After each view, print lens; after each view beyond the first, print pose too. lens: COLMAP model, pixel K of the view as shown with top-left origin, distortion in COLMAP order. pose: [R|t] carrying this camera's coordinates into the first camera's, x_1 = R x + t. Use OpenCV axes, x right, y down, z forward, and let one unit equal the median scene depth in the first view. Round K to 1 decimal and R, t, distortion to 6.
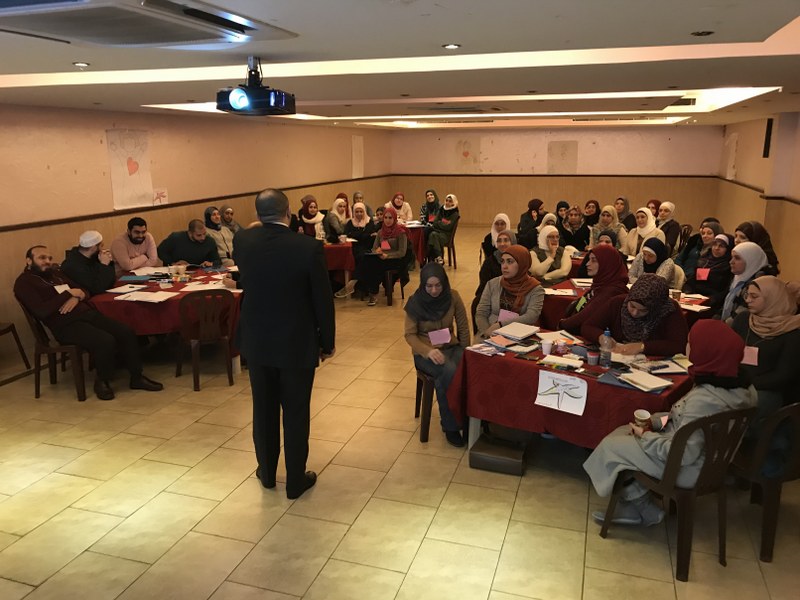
lens RADIAL K [[668.3, 0, 400.0], [0, 668.3, 300.0], [0, 0, 1]] dist [0.037703, 0.003551]
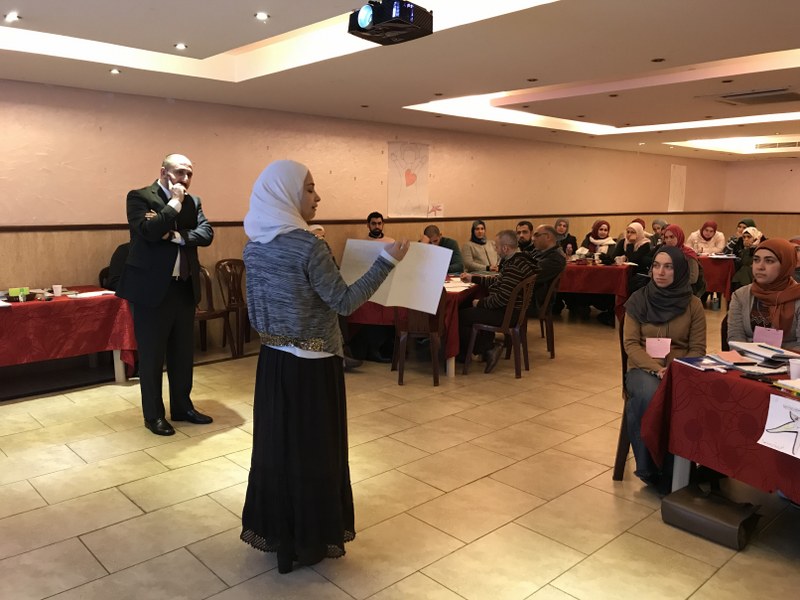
lens RADIAL K [[668.3, 0, 400.0], [0, 668.3, 300.0], [0, 0, 1]] dist [0.037703, 0.003551]
pose [[0.873229, 0.082312, -0.480309, 0.184314], [-0.123107, 0.990923, -0.054000, 0.084819], [0.471504, 0.106284, 0.875436, 0.195134]]
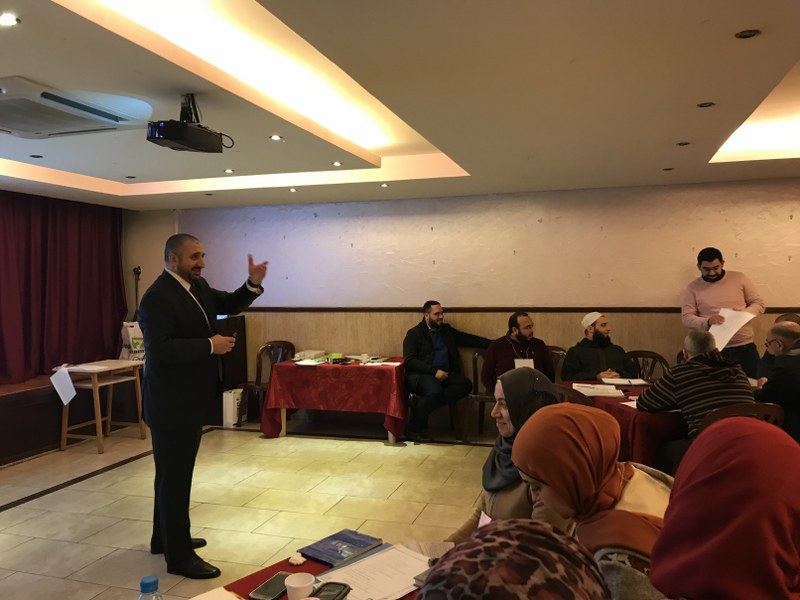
lens RADIAL K [[668.3, 0, 400.0], [0, 668.3, 300.0], [0, 0, 1]] dist [0.037703, 0.003551]
pose [[0.002080, 0.030624, -0.999529, 0.577321], [-0.223037, 0.974367, 0.029389, -0.111513], [0.974808, 0.222871, 0.008857, 0.987814]]
